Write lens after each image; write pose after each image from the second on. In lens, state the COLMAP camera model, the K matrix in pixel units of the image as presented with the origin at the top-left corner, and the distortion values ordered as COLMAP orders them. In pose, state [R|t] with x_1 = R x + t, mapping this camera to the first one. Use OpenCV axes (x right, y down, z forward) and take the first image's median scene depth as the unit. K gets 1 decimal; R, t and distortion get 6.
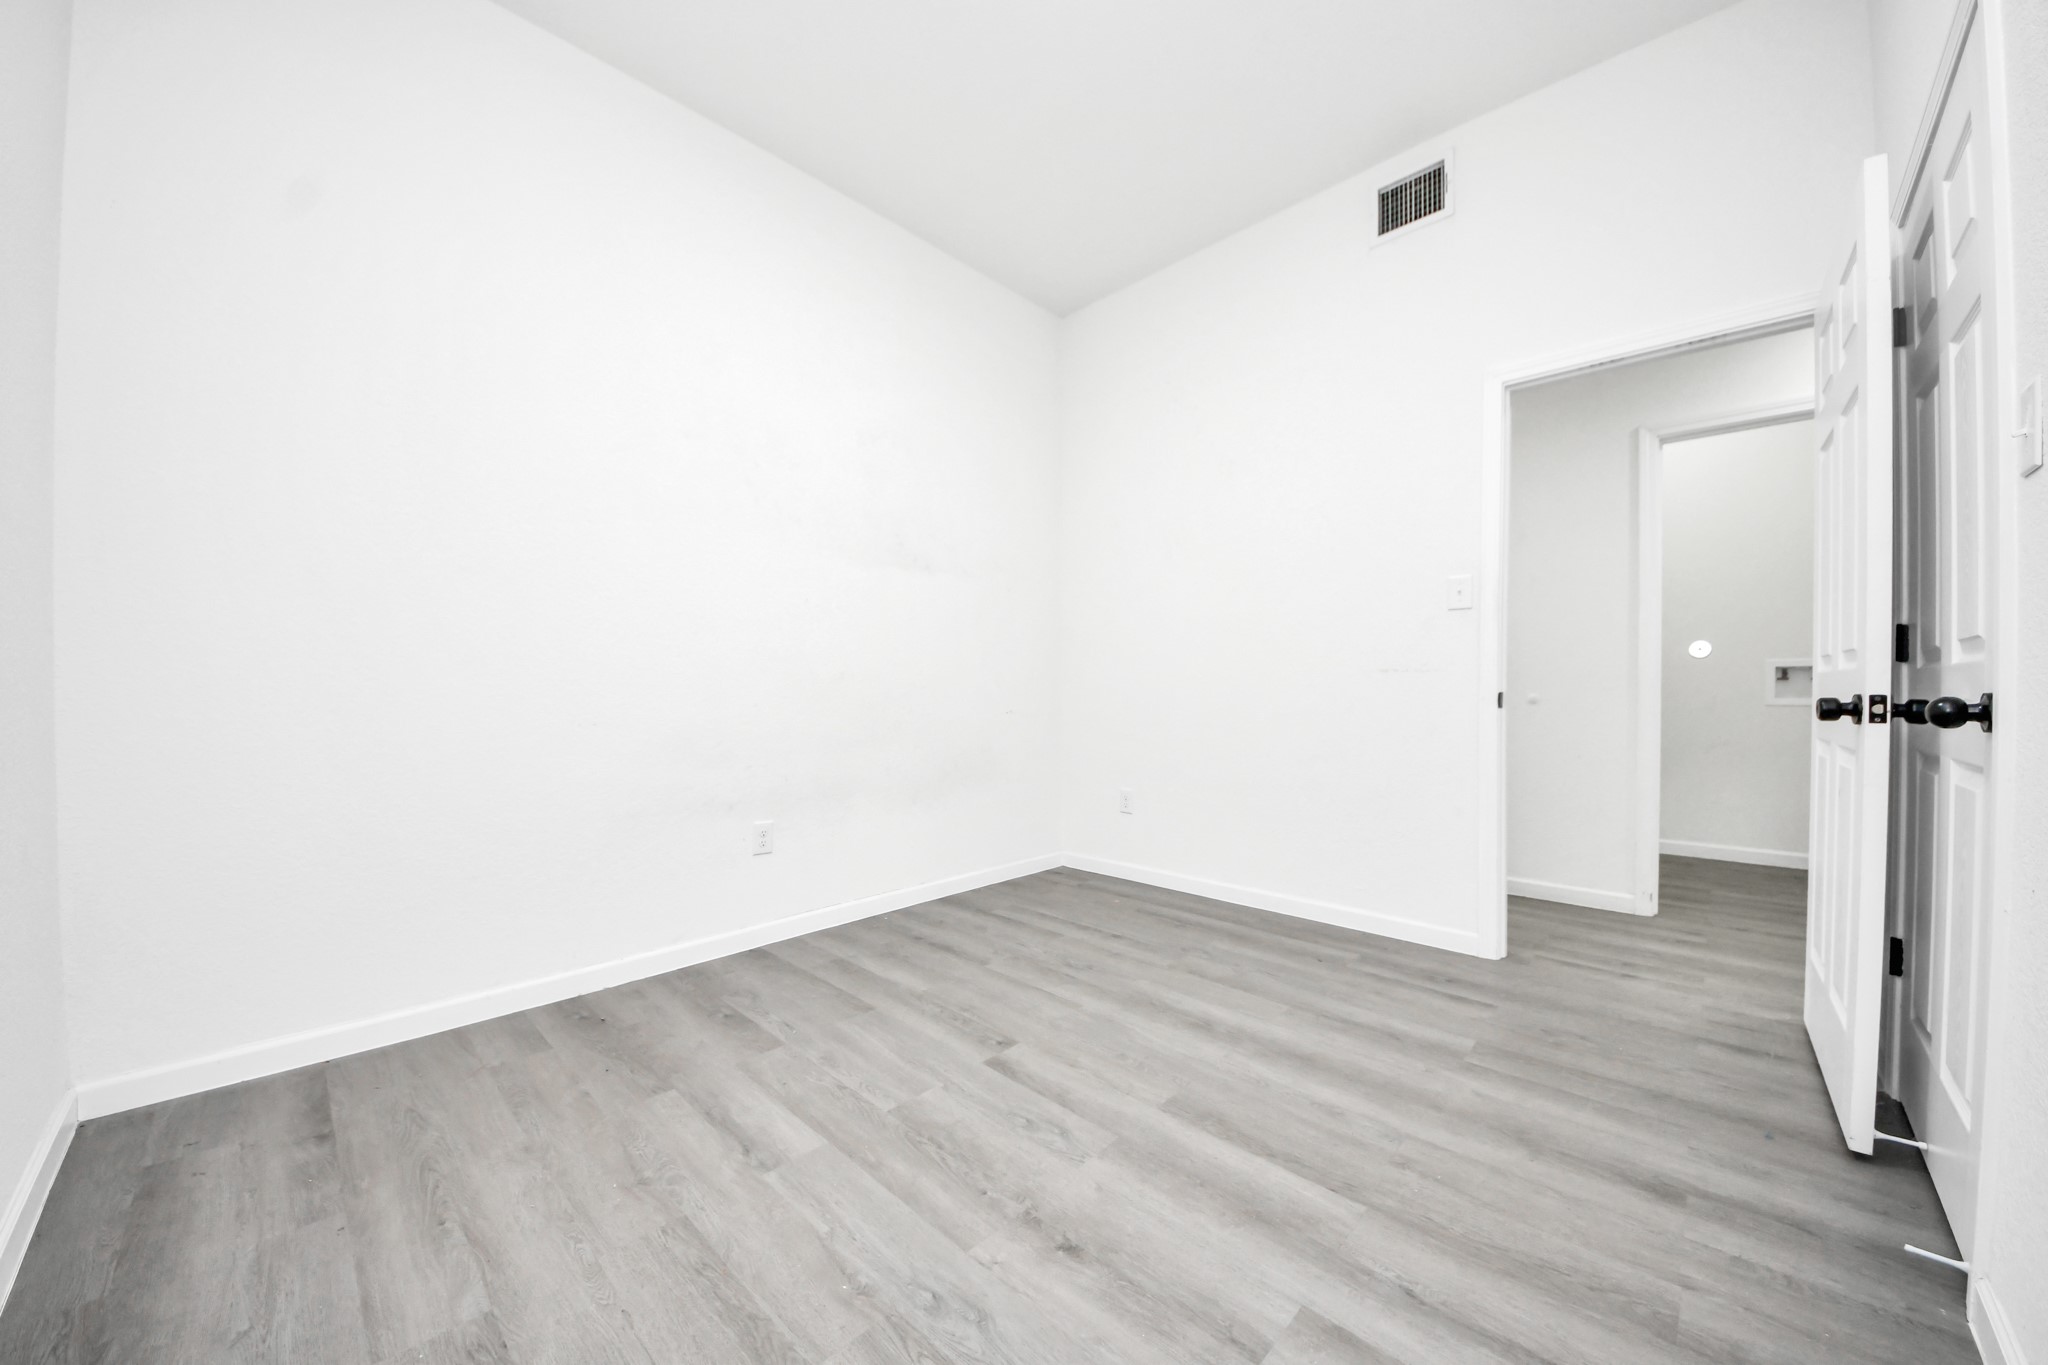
lens RADIAL K [[745.2, 0, 1001.2], [0, 745.2, 692.8], [0, 0, 1]] dist [0.018207, -0.004539]
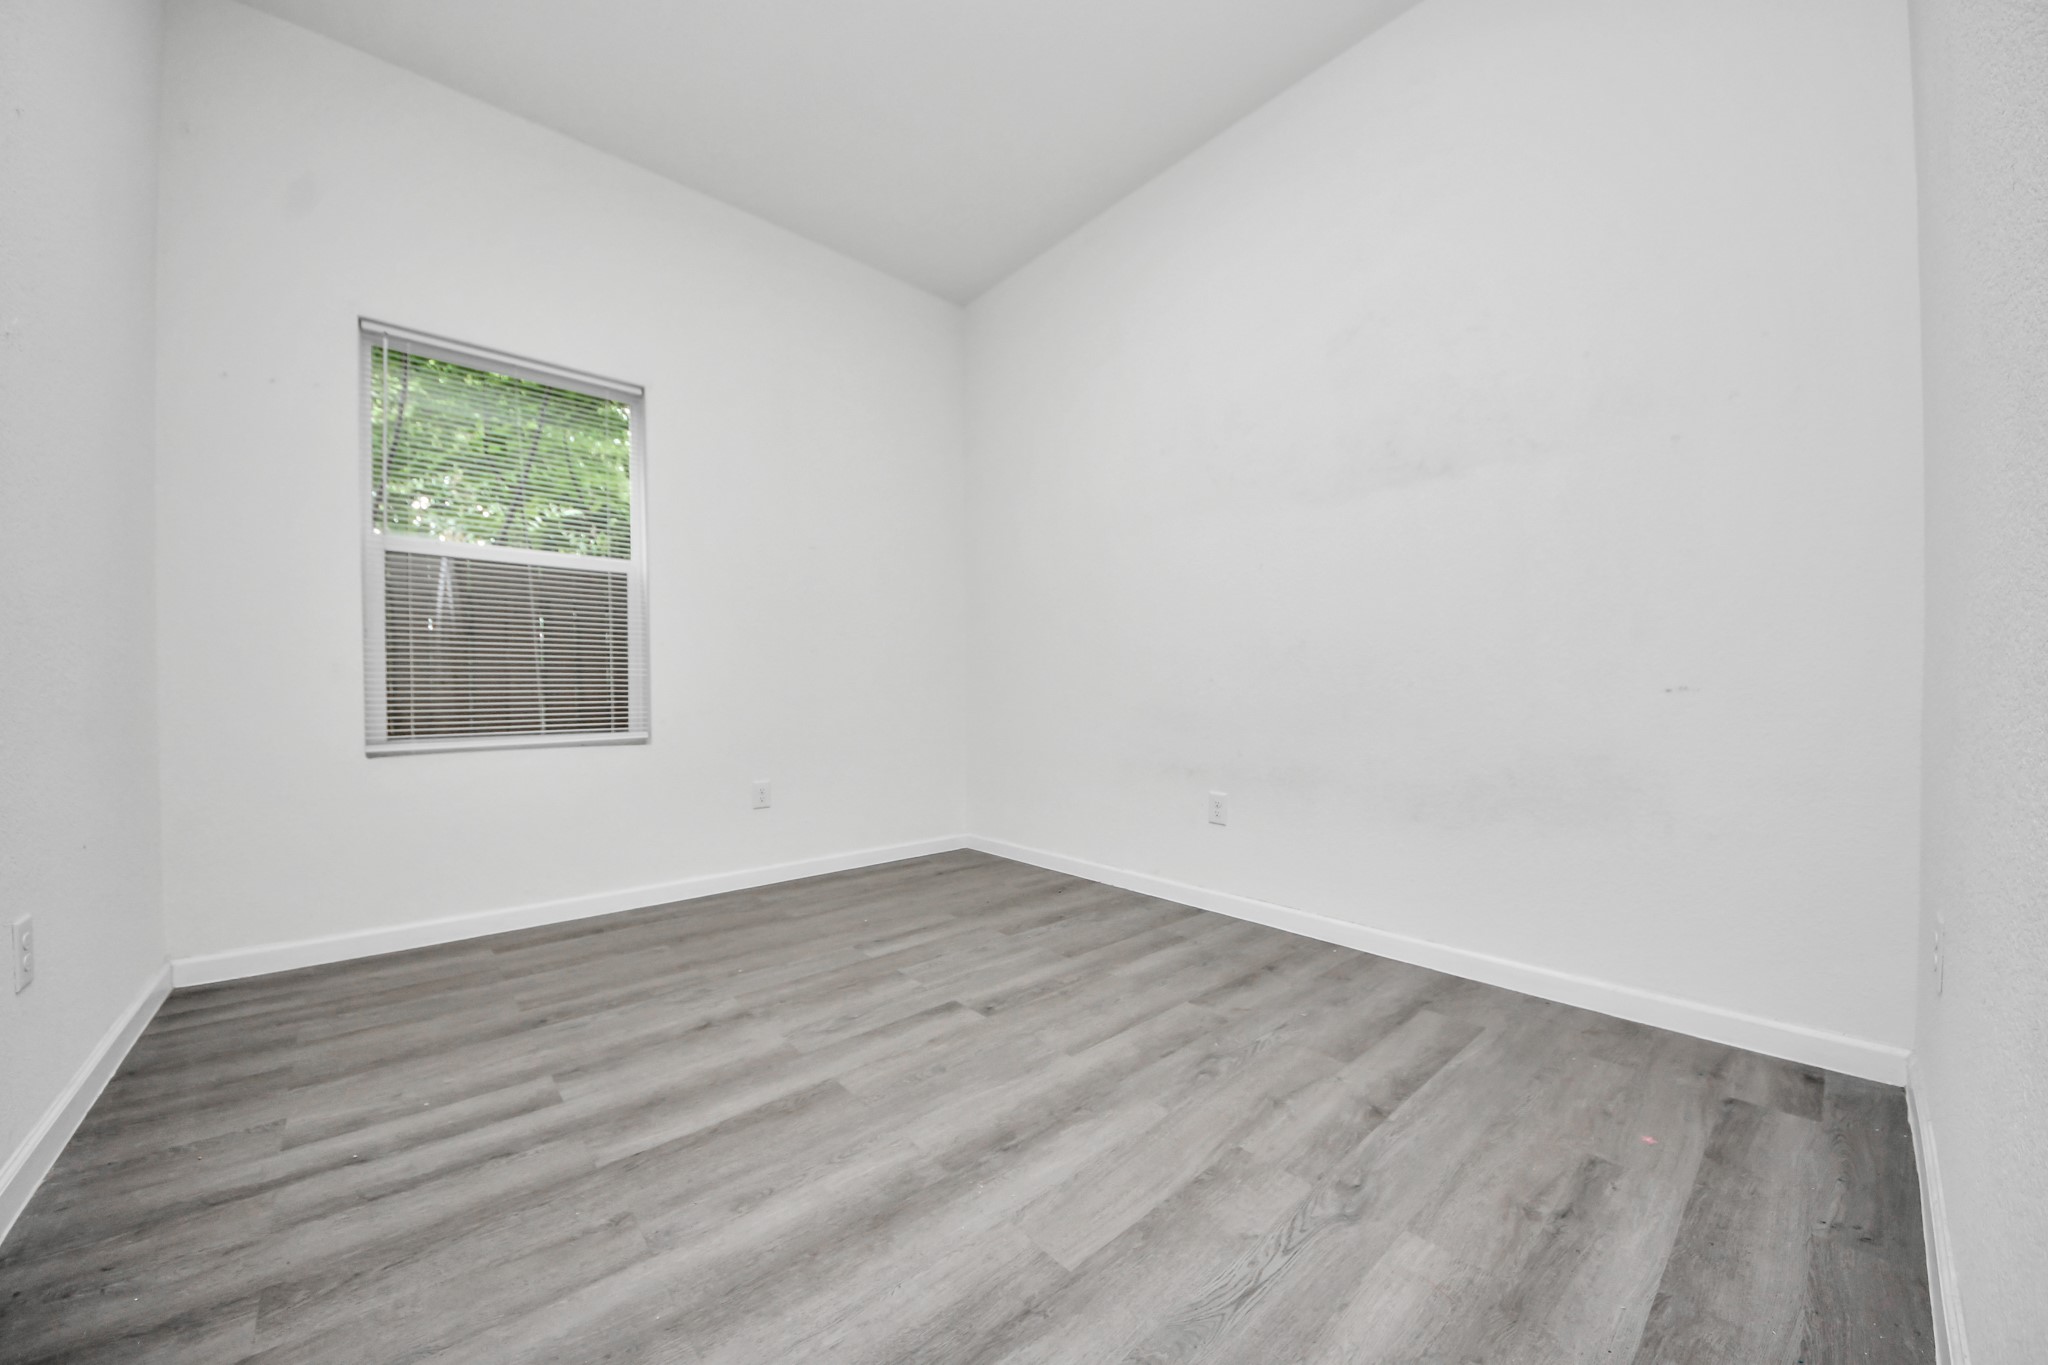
lens RADIAL K [[745.2, 0, 1046.8], [0, 745.2, 687.9], [0, 0, 1]] dist [0.018207, -0.004539]
pose [[-0.065580, 0.000422, -0.997847, 0.997819], [0.000821, 1.000000, 0.000369, 0.039657], [0.997847, -0.000795, -0.065580, 1.152100]]
